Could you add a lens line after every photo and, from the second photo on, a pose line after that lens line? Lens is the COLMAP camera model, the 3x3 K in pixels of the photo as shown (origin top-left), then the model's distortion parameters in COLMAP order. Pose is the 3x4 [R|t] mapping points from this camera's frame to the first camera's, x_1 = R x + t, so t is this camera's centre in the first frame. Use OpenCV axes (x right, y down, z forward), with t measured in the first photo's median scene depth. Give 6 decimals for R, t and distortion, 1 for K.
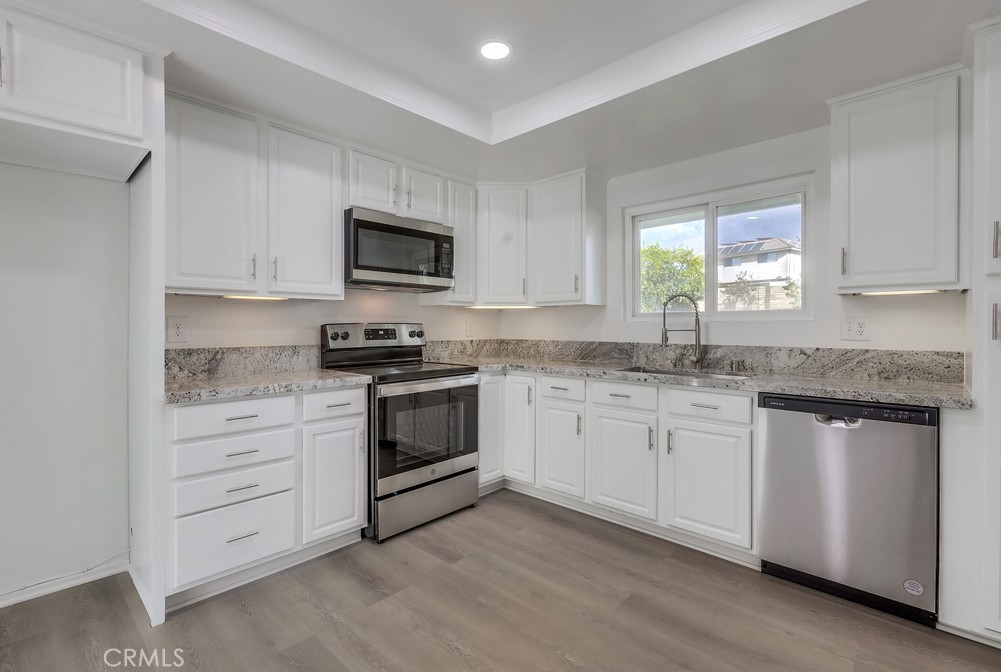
lens RADIAL K [[459.7, 0, 497.4], [0, 459.7, 327.3], [0, 0, 1]] dist [0.001929, -0.000222]
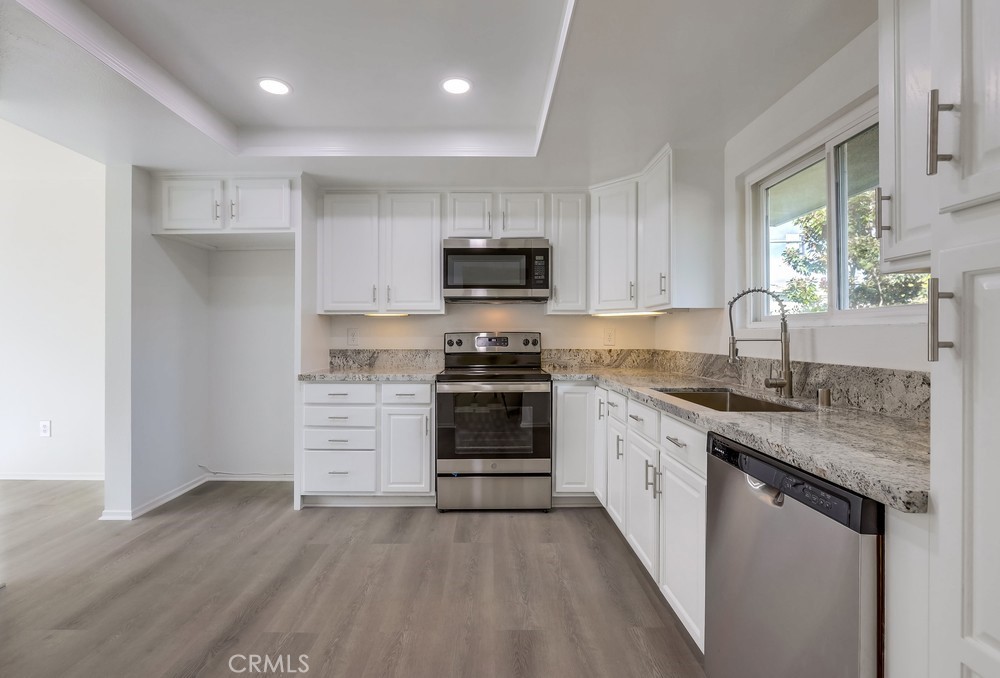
lens RADIAL K [[459.2, 0, 496.1], [0, 459.2, 335.3], [0, 0, 1]] dist [0.001929, -0.000222]
pose [[0.688271, -0.000810, -0.725453, 0.678124], [-0.002218, 0.999992, -0.003221, 0.002719], [0.725450, 0.003826, 0.688264, 0.243707]]
